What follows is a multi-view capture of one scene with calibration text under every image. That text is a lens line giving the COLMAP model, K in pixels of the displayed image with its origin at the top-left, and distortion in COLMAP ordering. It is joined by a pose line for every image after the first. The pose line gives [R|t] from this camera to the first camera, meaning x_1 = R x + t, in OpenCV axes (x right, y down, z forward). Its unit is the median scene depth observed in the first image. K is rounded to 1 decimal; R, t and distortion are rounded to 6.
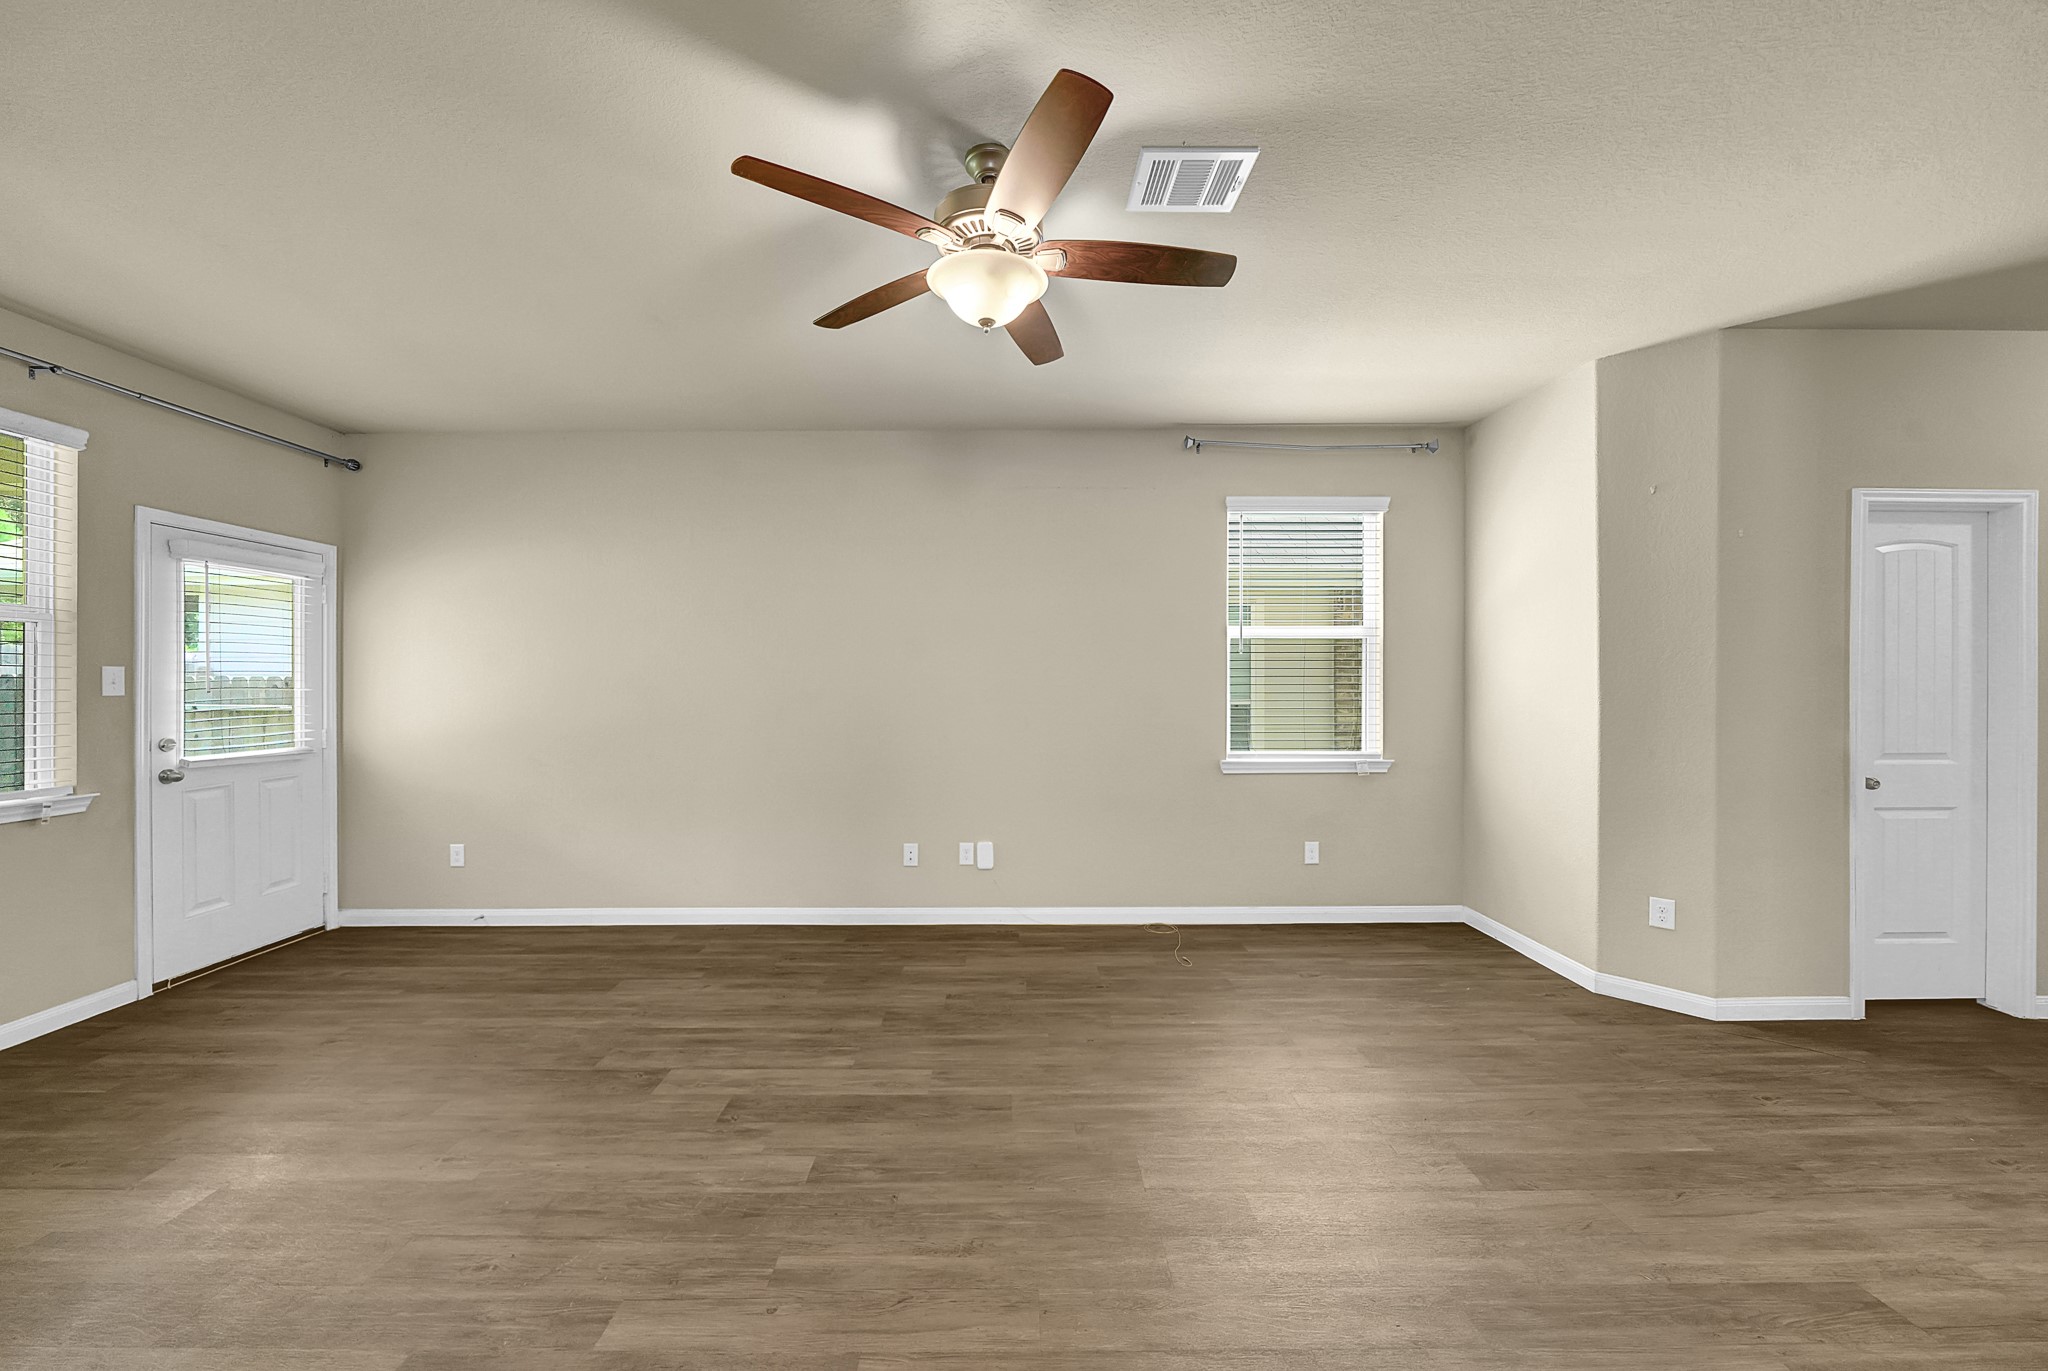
lens RADIAL K [[733.9, 0, 1009.7], [0, 733.9, 698.3], [0, 0, 1]] dist [-0.006391, 0.000026]
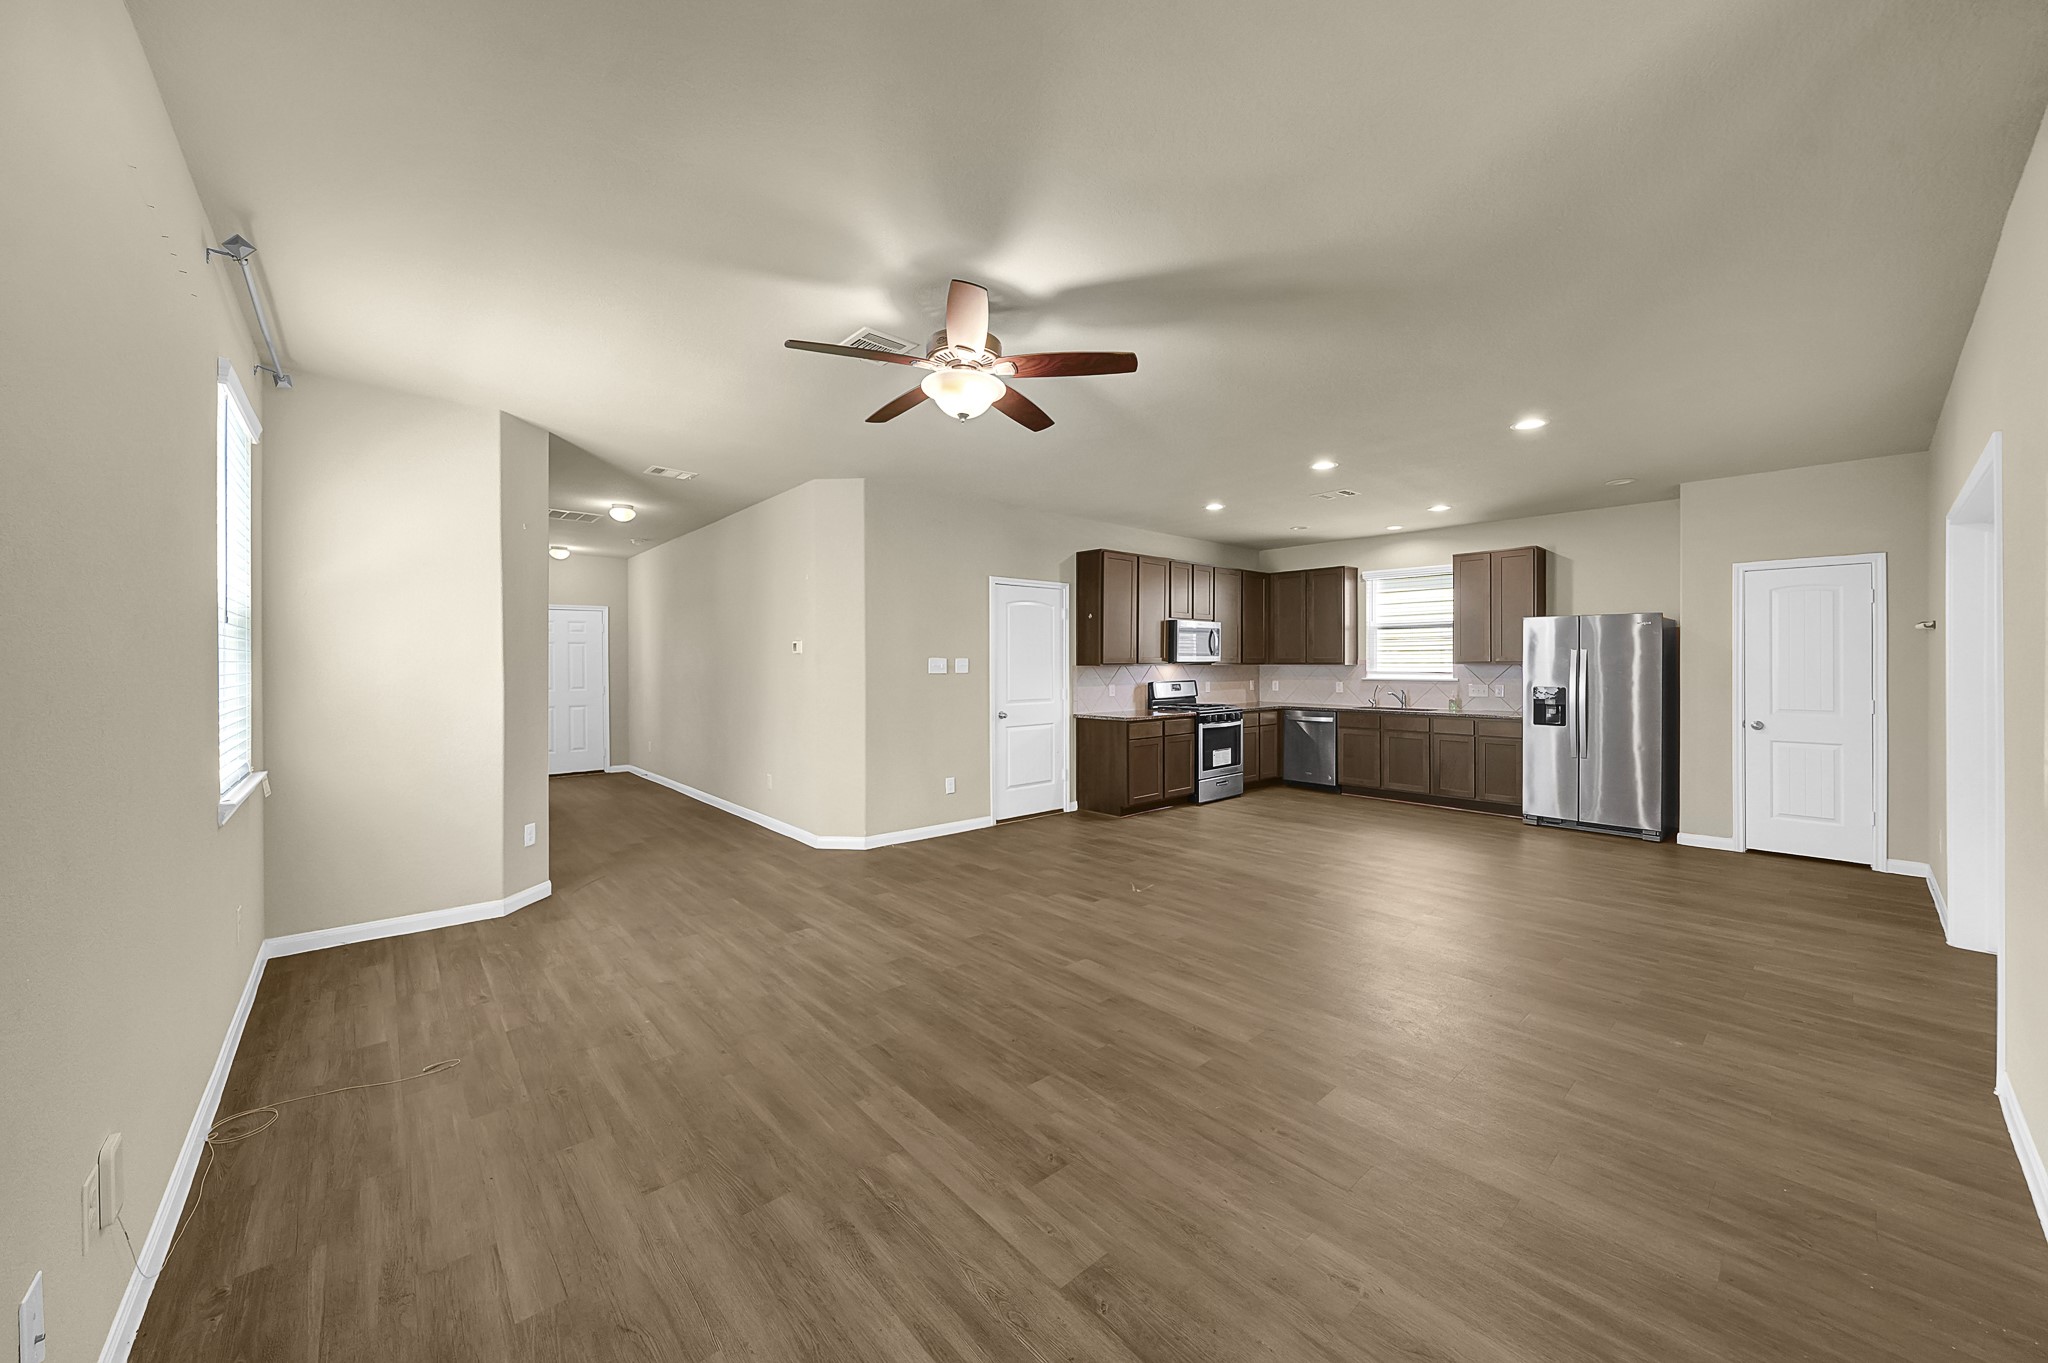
lens RADIAL K [[744.9, 0, 1024.1], [0, 744.9, 659.1], [0, 0, 1]] dist [-0.003574, 0.000124]
pose [[-0.669862, 0.008373, 0.742438, -0.986288], [0.020138, 0.999773, 0.006894, -0.038060], [-0.742212, 0.019569, -0.669879, 1.547184]]
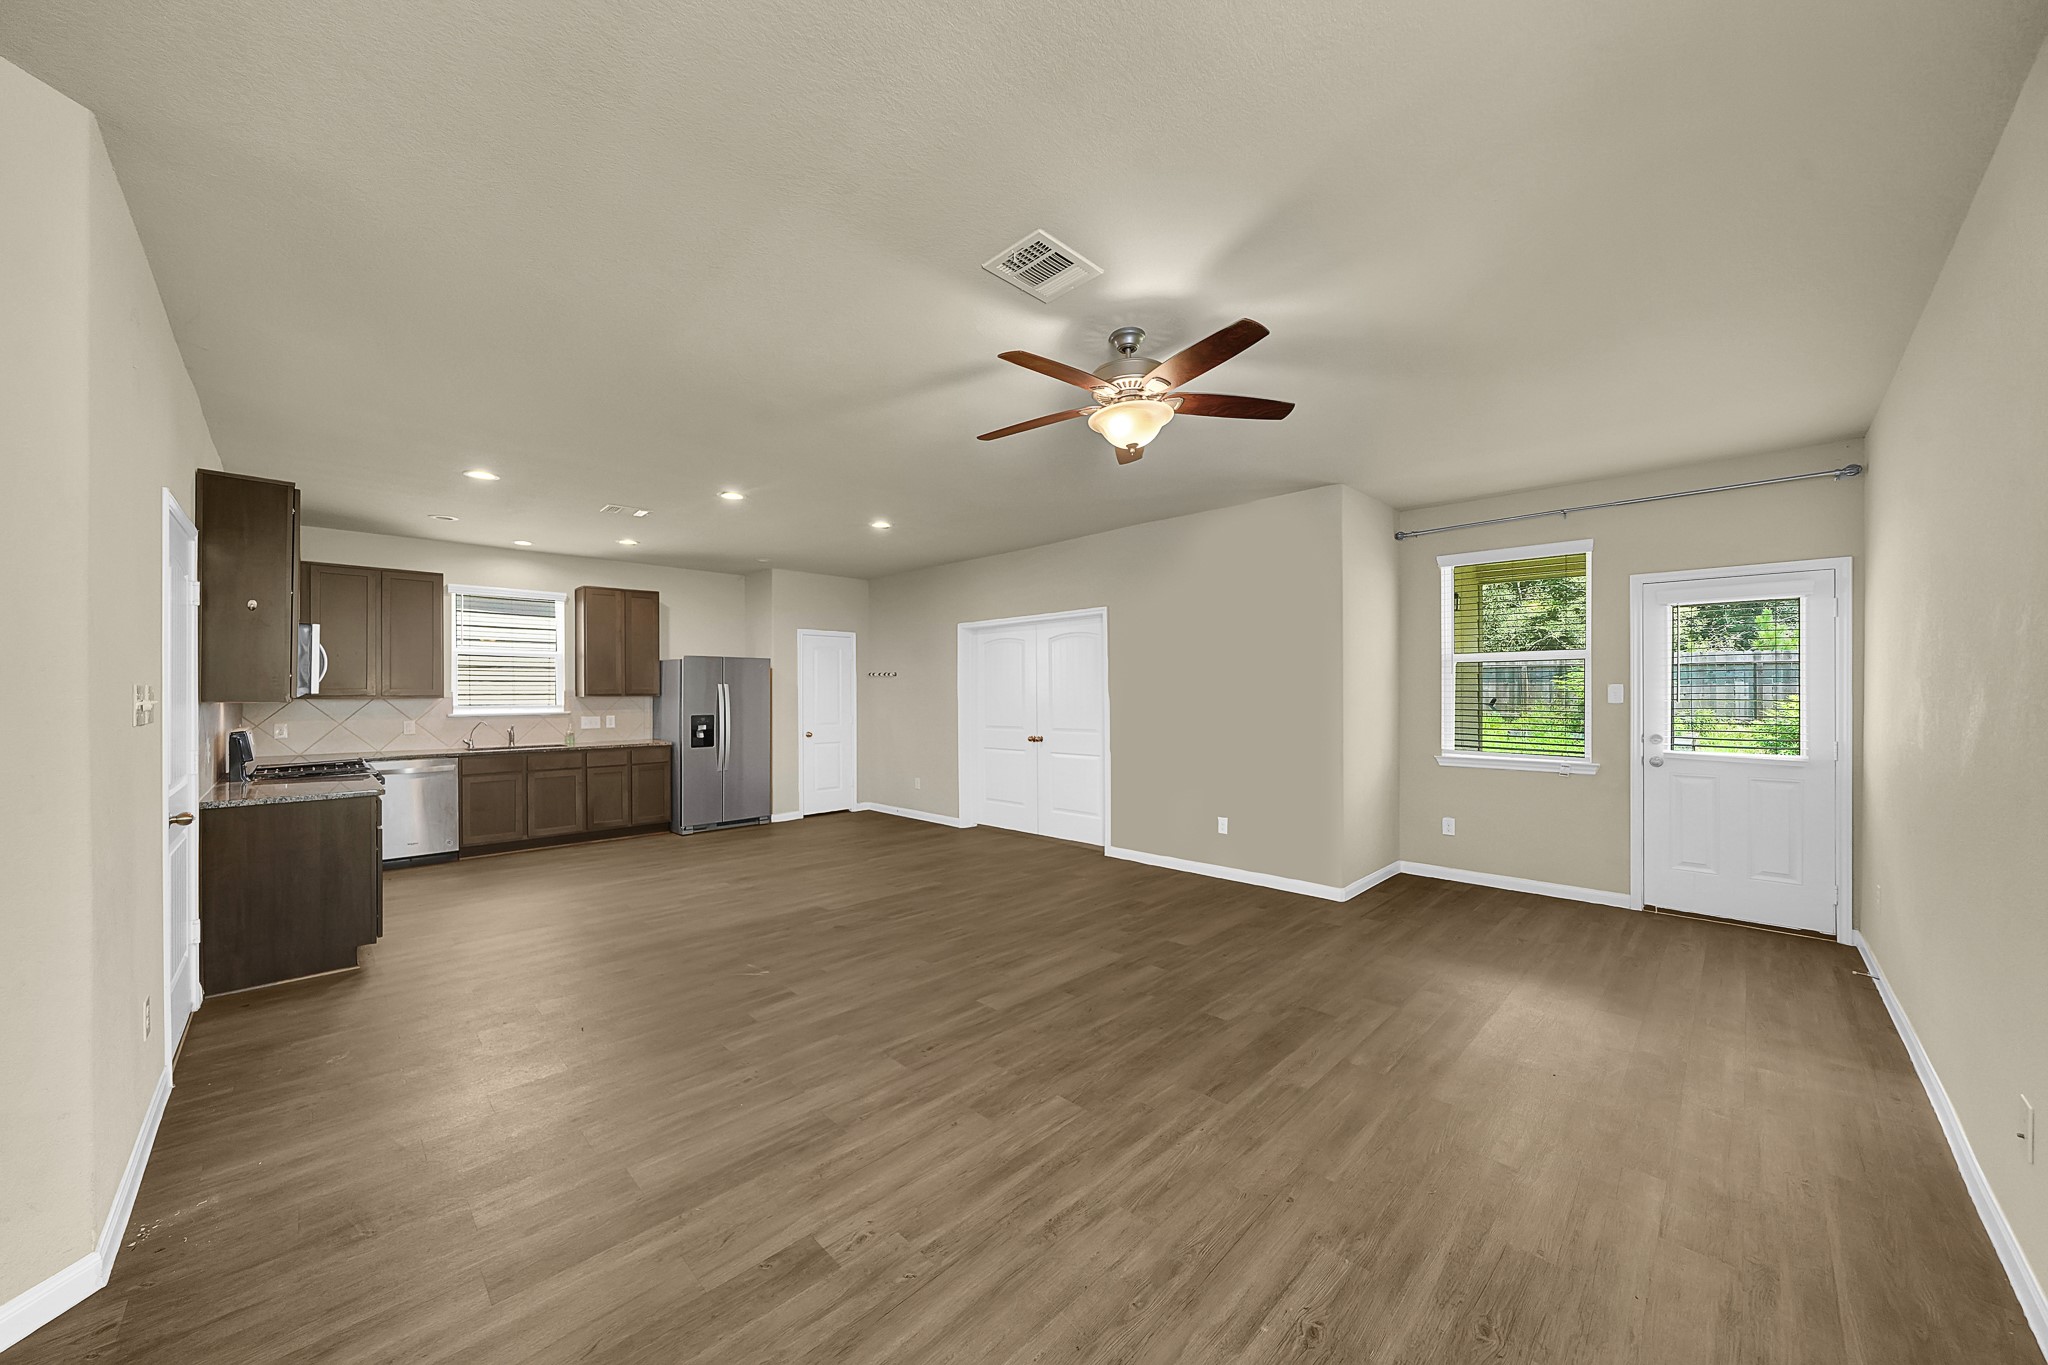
lens RADIAL K [[711.4, 0, 1028.0], [0, 711.4, 694.8], [0, 0, 1]] dist [-0.000763, 0.000066]
pose [[-0.703660, 0.005428, -0.710516, 0.904018], [-0.011751, 0.999745, 0.019274, -0.044828], [0.710439, 0.021912, -0.703417, 1.496989]]
